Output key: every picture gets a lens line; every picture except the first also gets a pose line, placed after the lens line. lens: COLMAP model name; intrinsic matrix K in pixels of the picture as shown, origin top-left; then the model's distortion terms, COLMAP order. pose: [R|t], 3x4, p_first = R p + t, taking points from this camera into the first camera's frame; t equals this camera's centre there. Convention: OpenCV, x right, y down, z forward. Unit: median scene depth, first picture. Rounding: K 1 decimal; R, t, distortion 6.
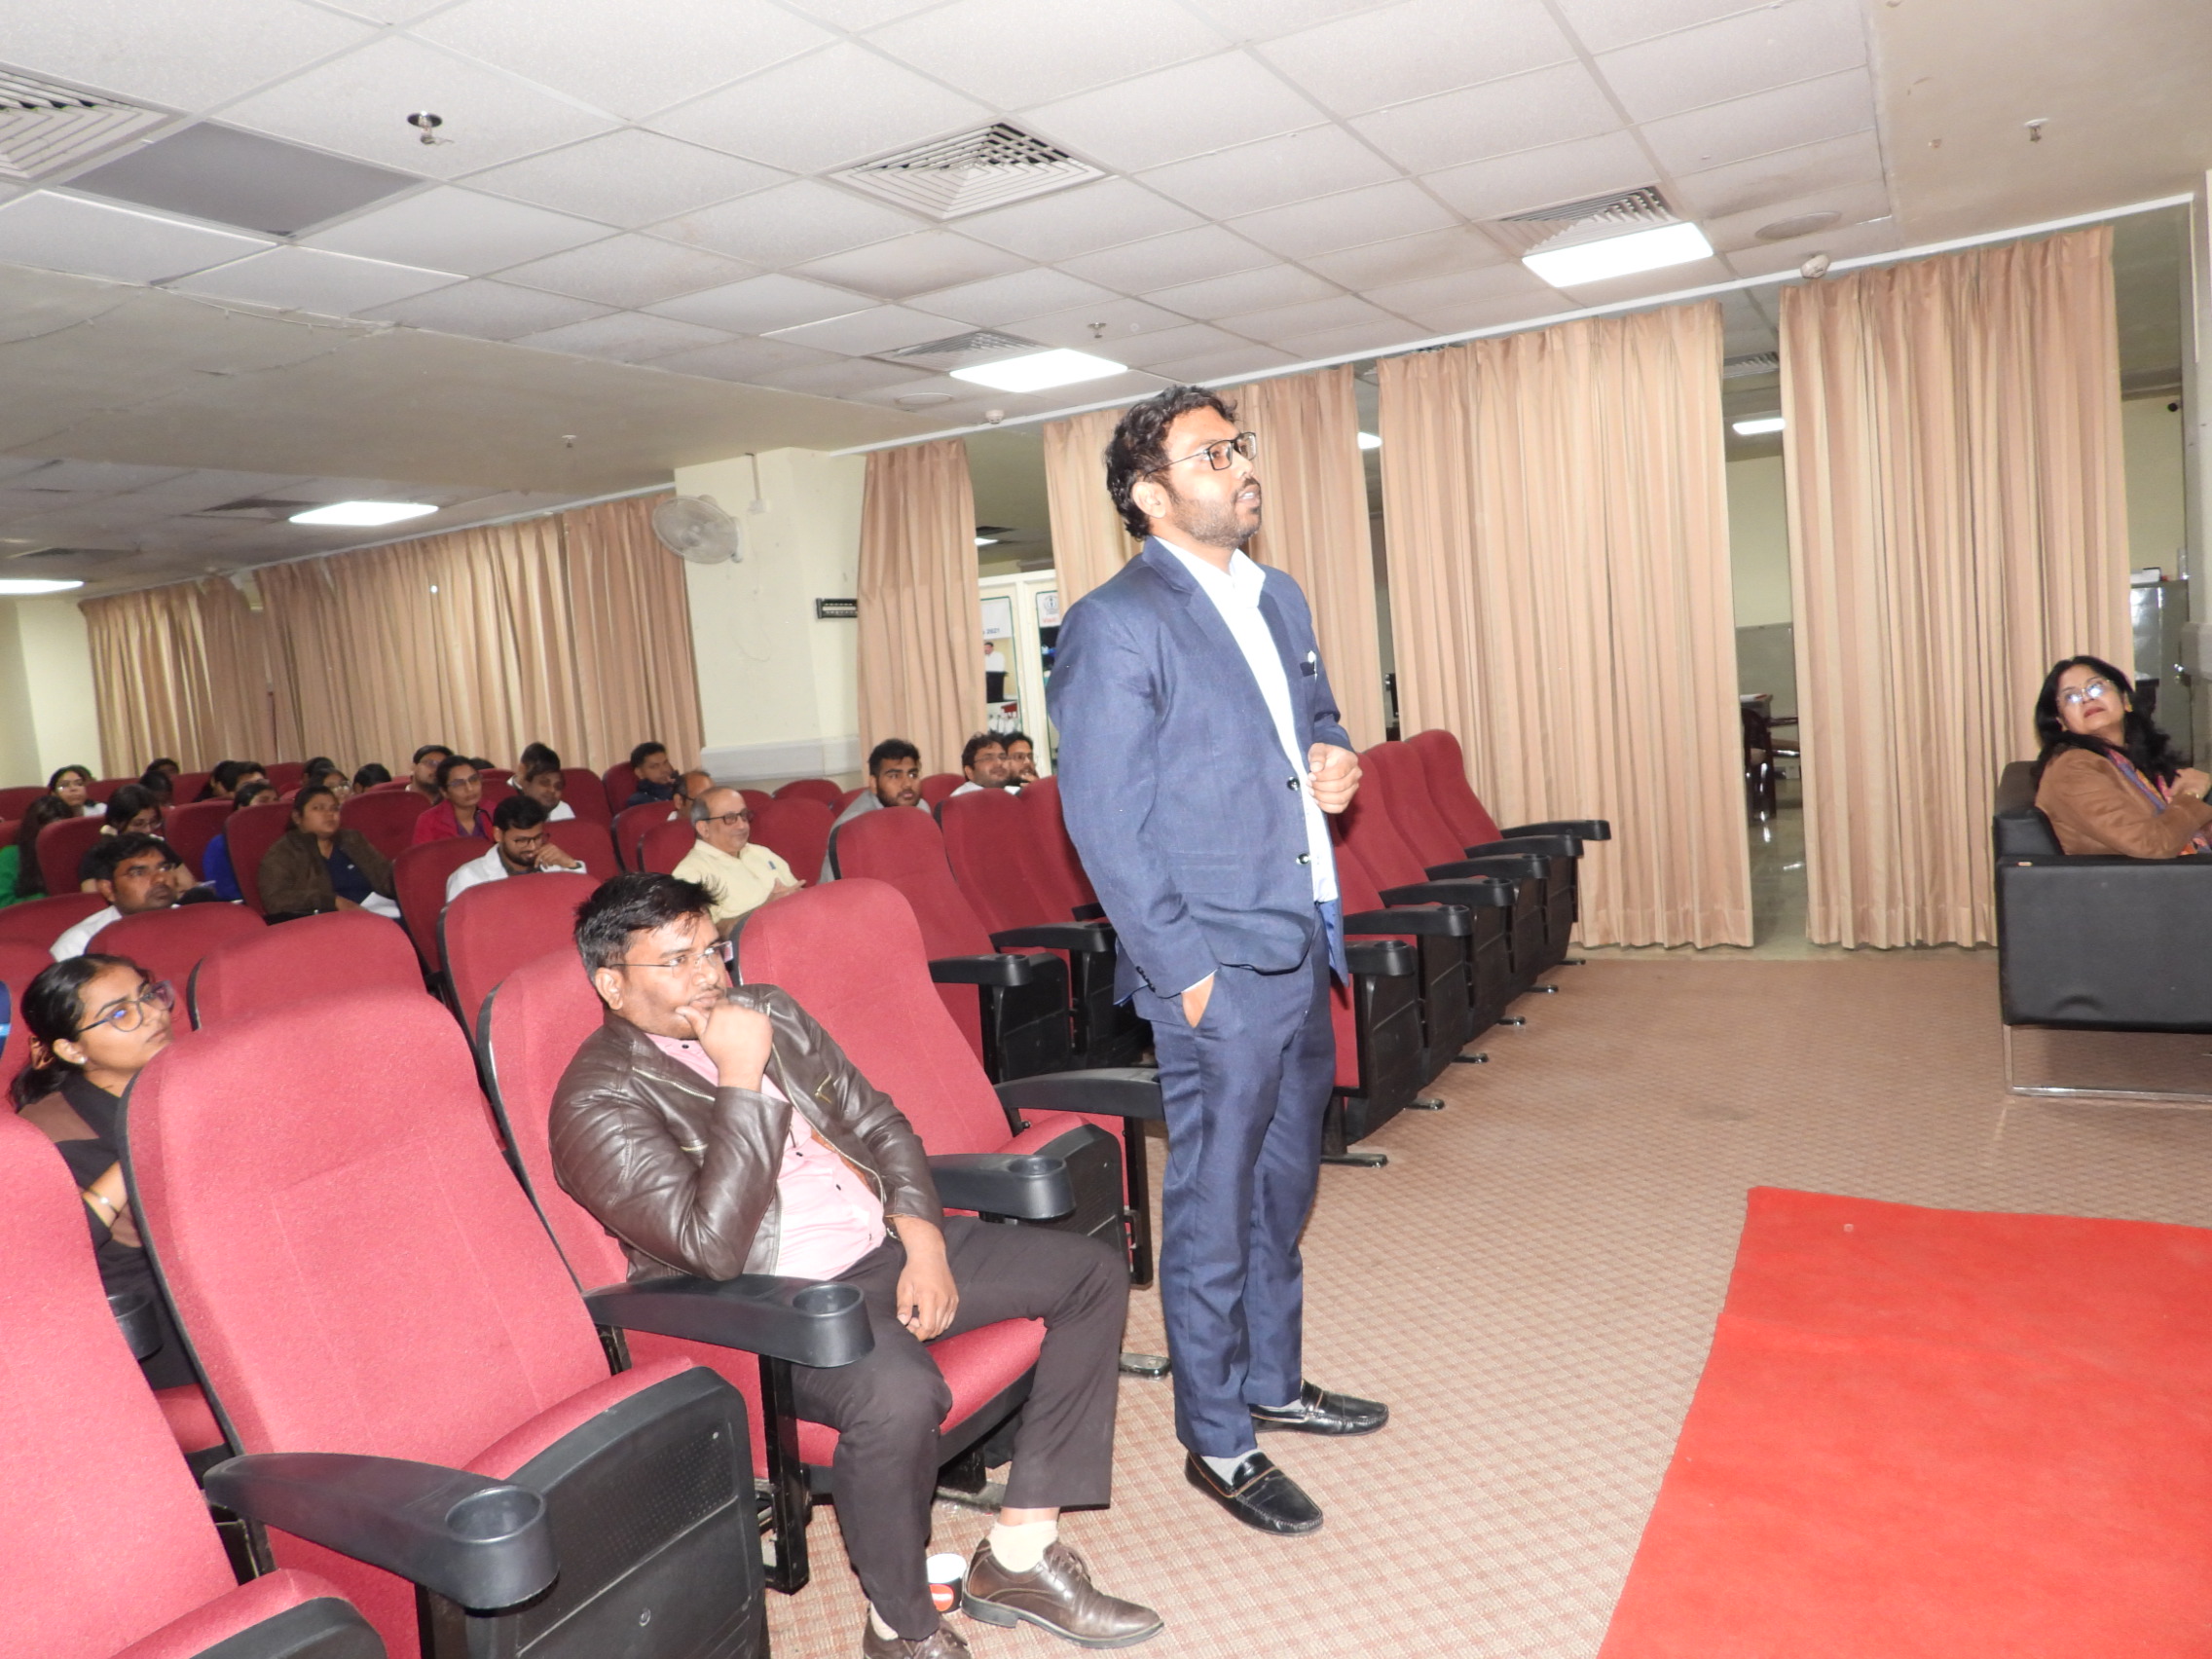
lens RADIAL K [[1558.1, 0, 1105.7], [0, 1558.1, 818.0], [0, 0, 1]] dist [-0.025753, -0.008576]
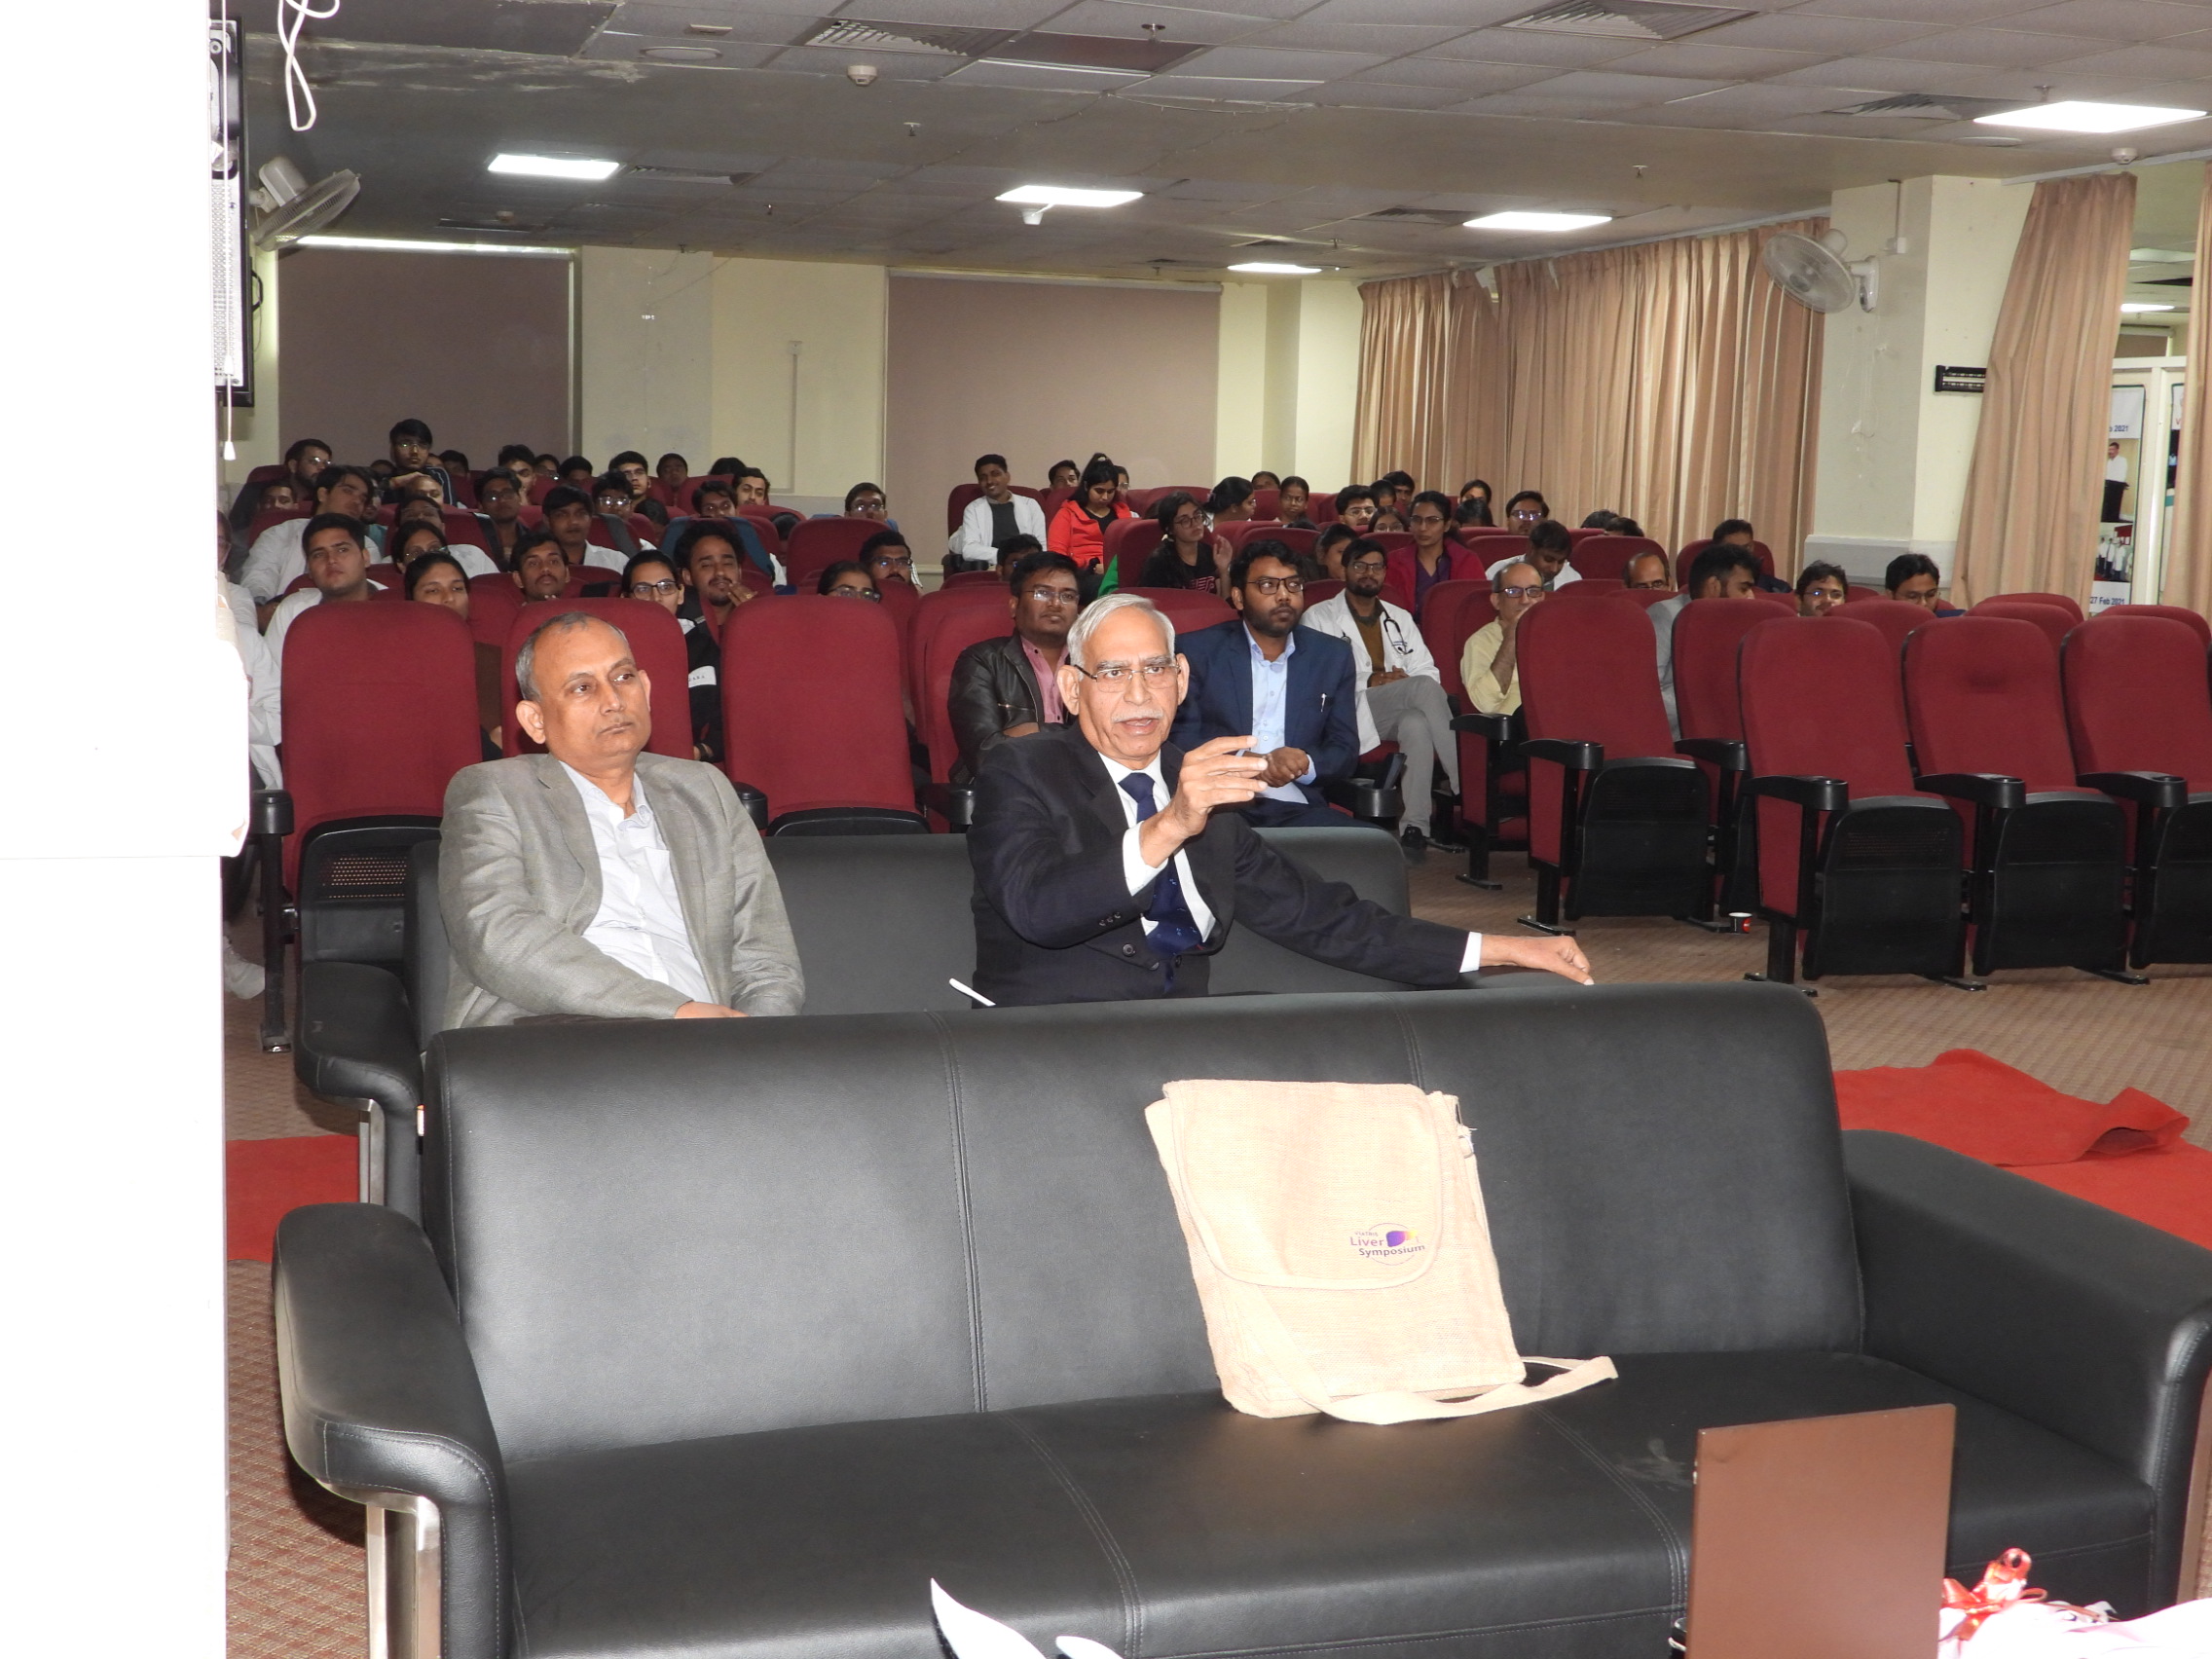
lens RADIAL K [[2807.2, 0, 1107.0], [0, 2807.2, 832.7], [0, 0, 1]] dist [-0.016535, 0.000000]
pose [[0.692053, 0.199101, -0.693846, 0.565514], [-0.153302, 0.979821, 0.128256, -0.024724], [0.705380, 0.017608, 0.708610, -0.318234]]
